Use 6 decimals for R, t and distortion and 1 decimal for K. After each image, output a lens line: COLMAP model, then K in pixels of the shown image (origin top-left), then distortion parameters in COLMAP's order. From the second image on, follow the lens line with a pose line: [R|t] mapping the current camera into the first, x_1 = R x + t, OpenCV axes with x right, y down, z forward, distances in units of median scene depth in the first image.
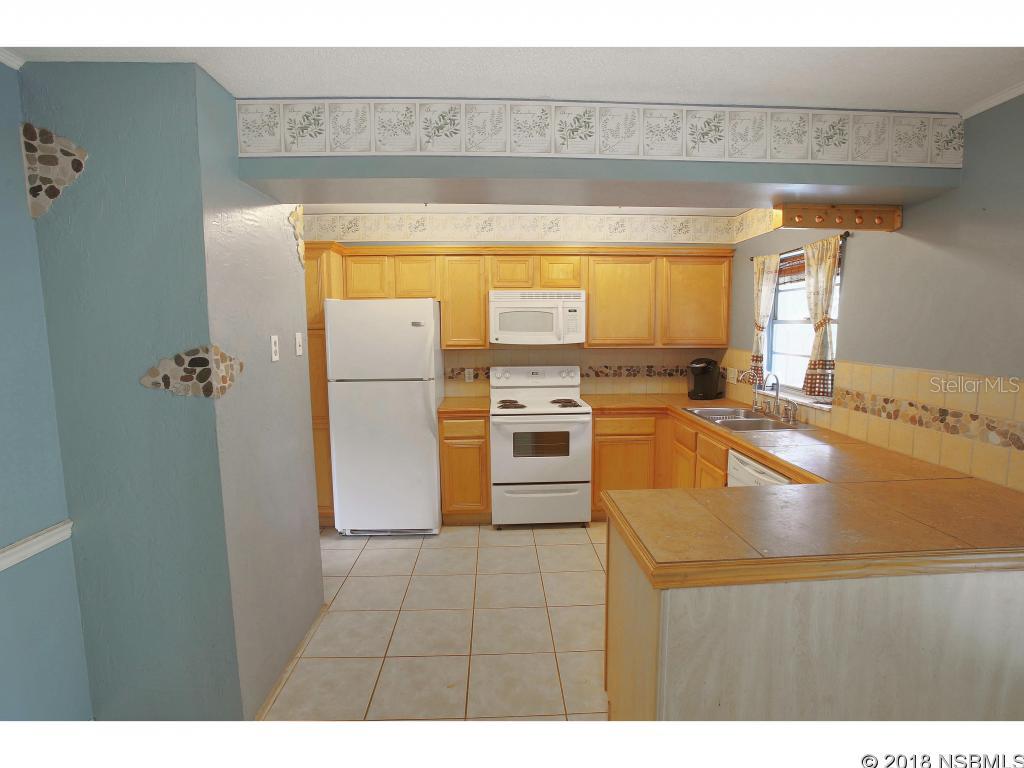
lens RADIAL K [[476.9, 0, 494.0], [0, 476.9, 382.6], [0, 0, 1]] dist [-0.074035, 0.025326]
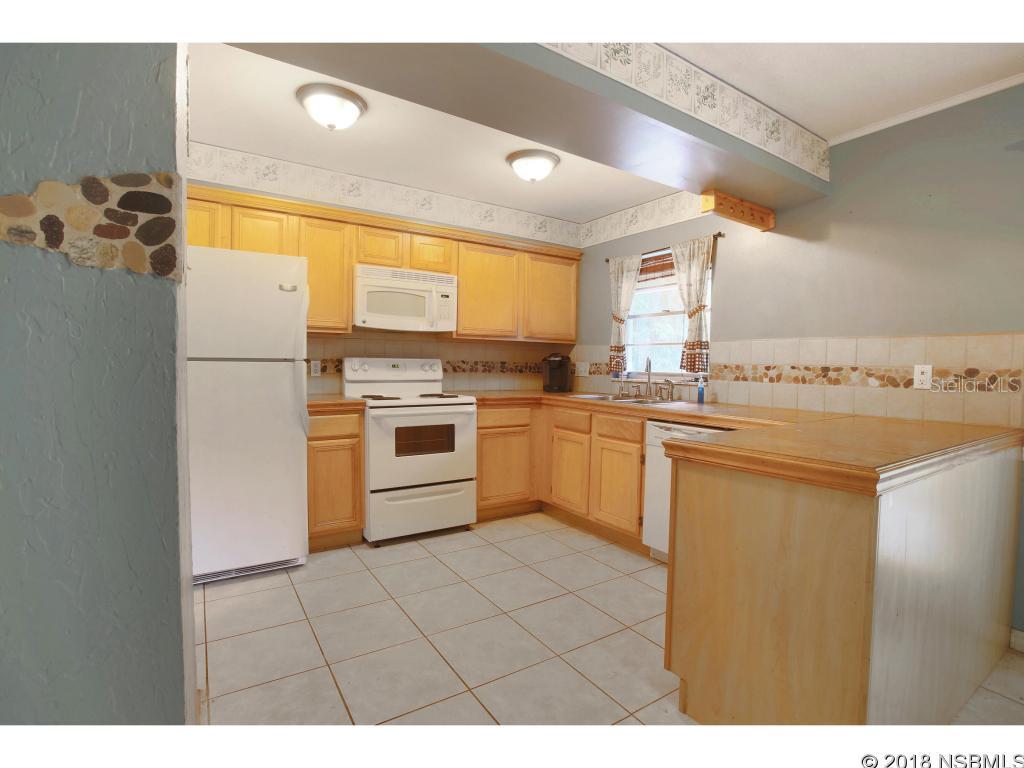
lens RADIAL K [[476.9, 0, 494.0], [0, 476.9, 382.6], [0, 0, 1]] dist [-0.074035, 0.025326]
pose [[0.868421, 0.002630, 0.495821, -0.237445], [0.026156, 0.998351, -0.051107, 0.075385], [-0.495138, 0.057351, 0.866919, 0.179231]]
